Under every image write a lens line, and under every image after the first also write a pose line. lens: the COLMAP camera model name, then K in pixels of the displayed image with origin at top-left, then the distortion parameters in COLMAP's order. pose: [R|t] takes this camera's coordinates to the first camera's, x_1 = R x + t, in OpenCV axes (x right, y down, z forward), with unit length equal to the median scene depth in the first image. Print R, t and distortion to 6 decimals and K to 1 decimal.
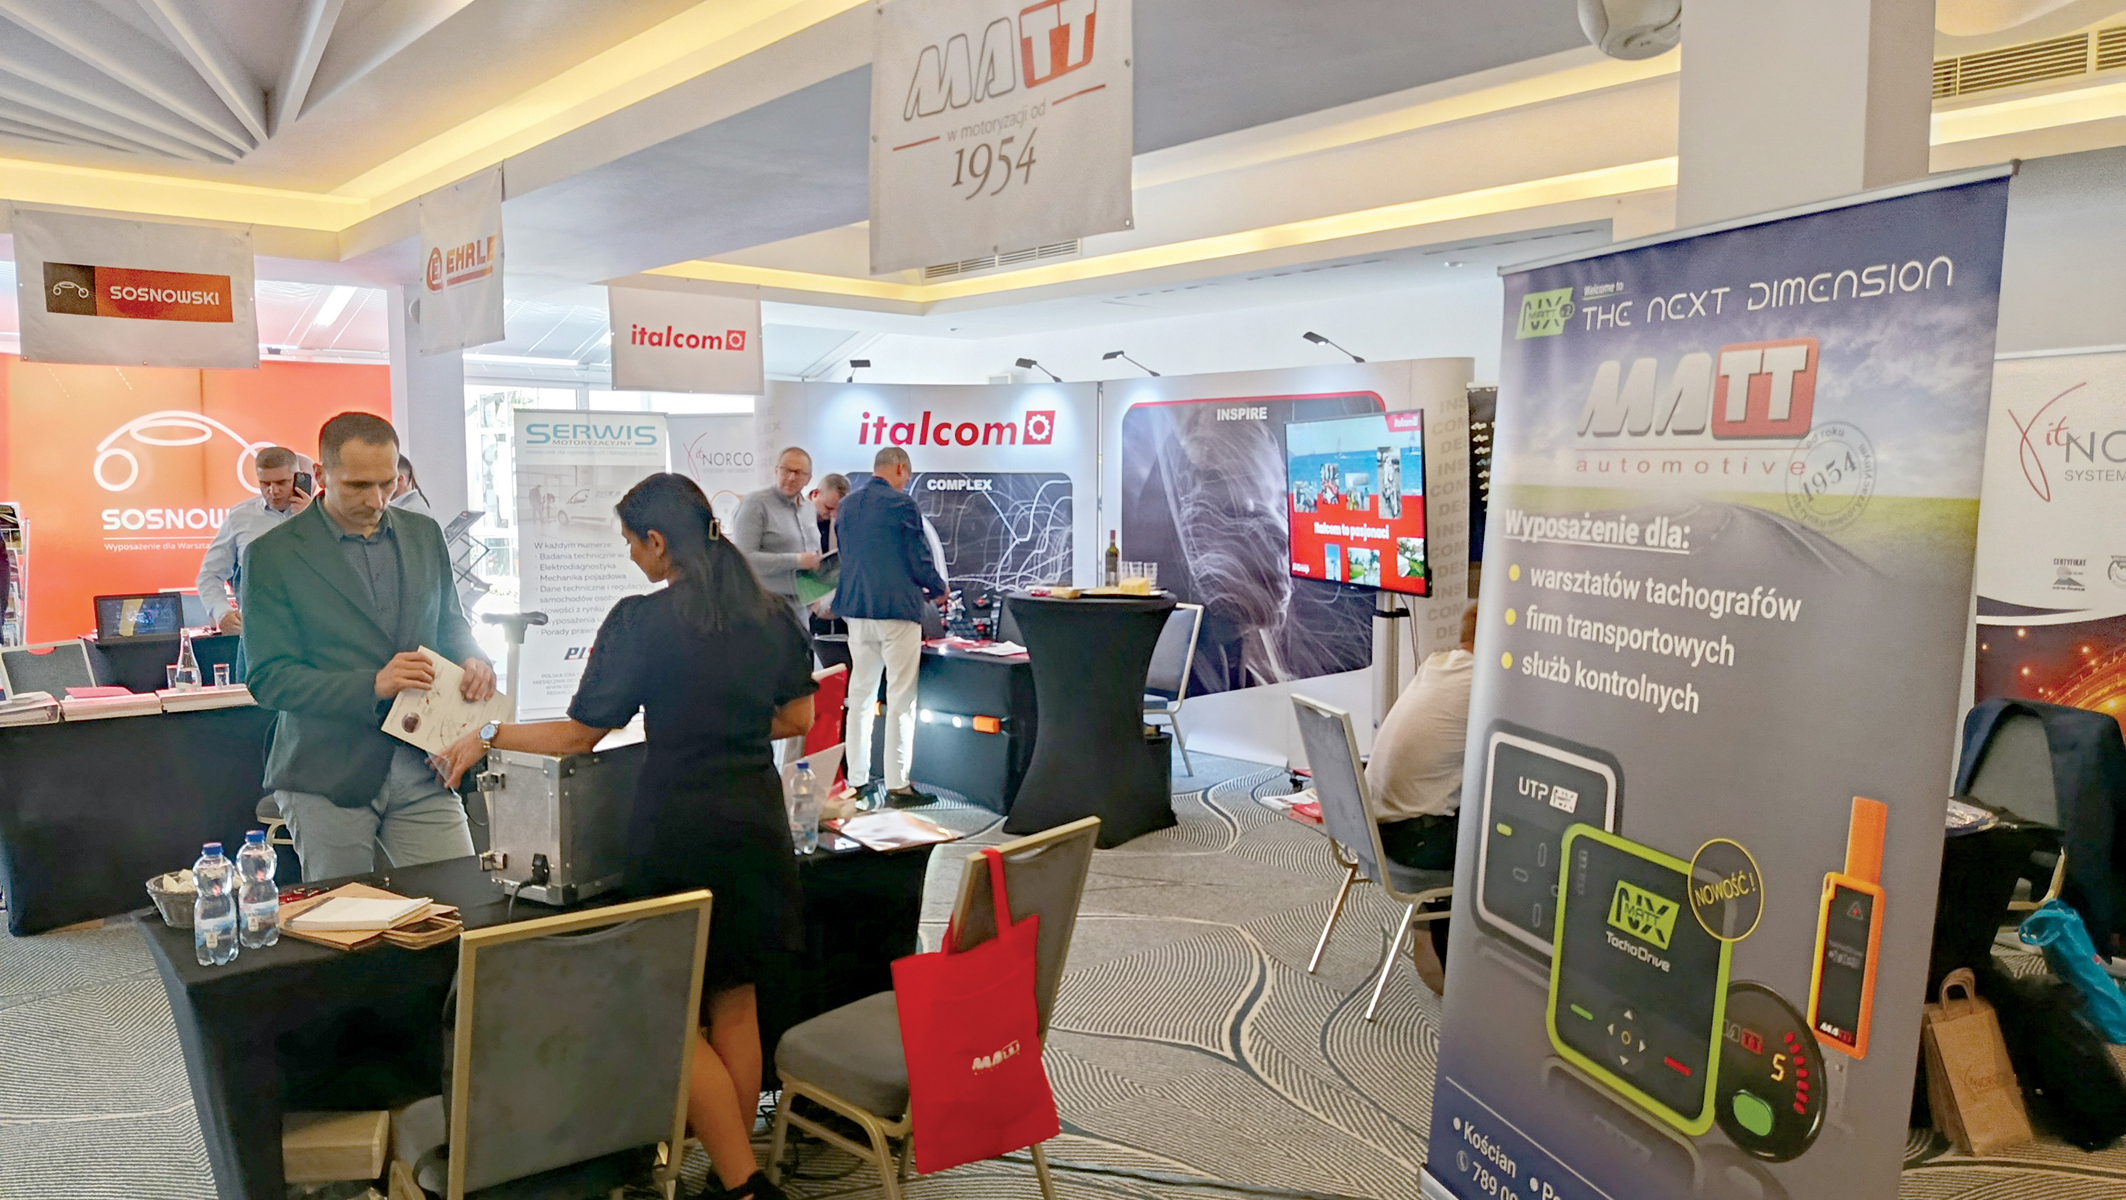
lens RADIAL K [[1433.2, 0, 1053.1], [0, 1433.2, 598.8], [0, 0, 1]] dist [-0.009286, -0.013438]
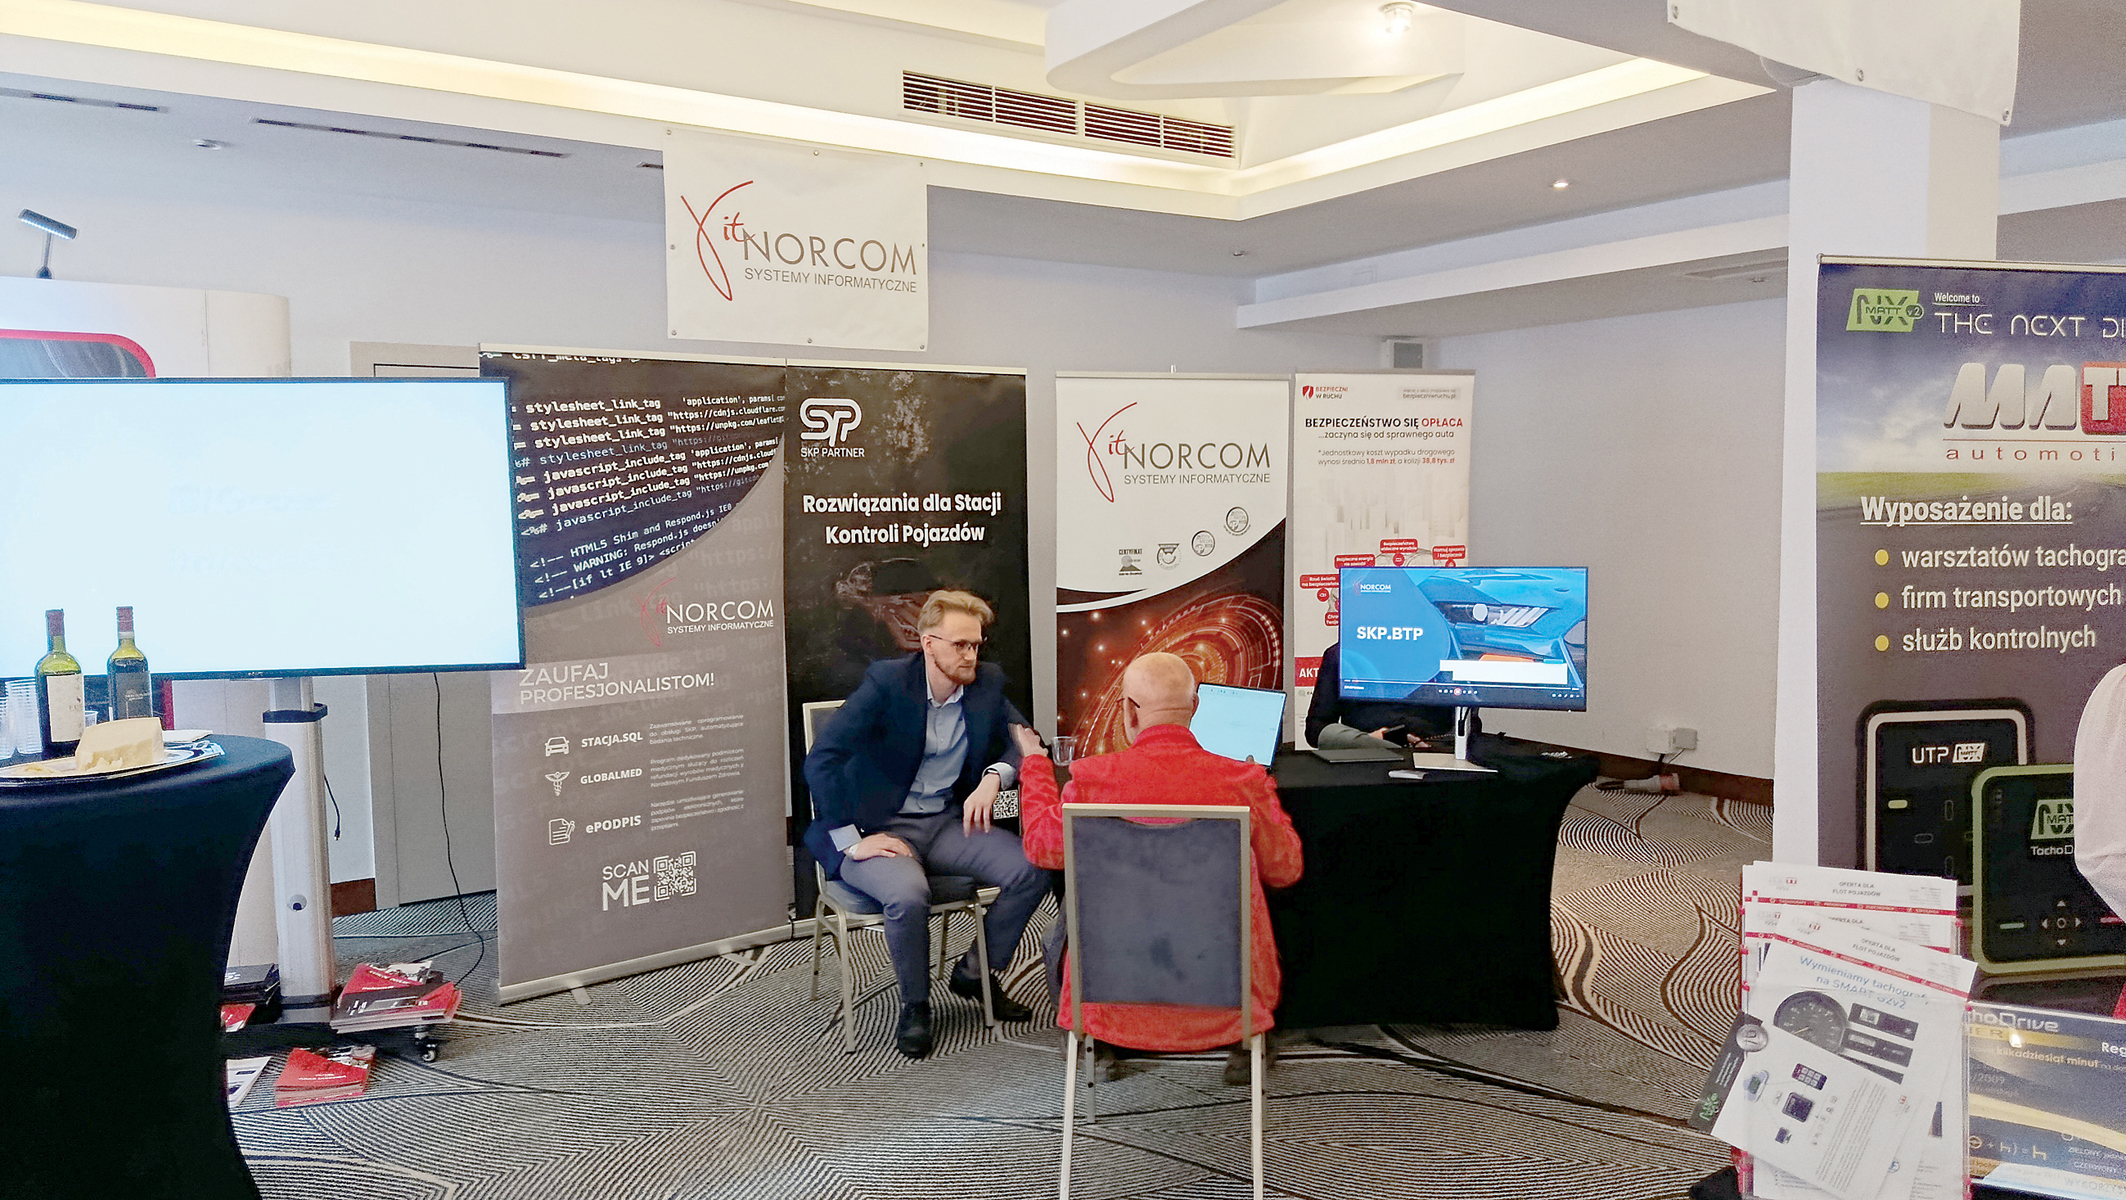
lens RADIAL K [[1433.2, 0, 1054.4], [0, 1433.2, 600.1], [0, 0, 1]] dist [-0.009286, -0.013438]
pose [[0.129649, -0.077831, 0.988501, -0.855380], [0.096977, 0.993131, 0.065476, -0.124524], [-0.986806, 0.087373, 0.136307, 1.600731]]
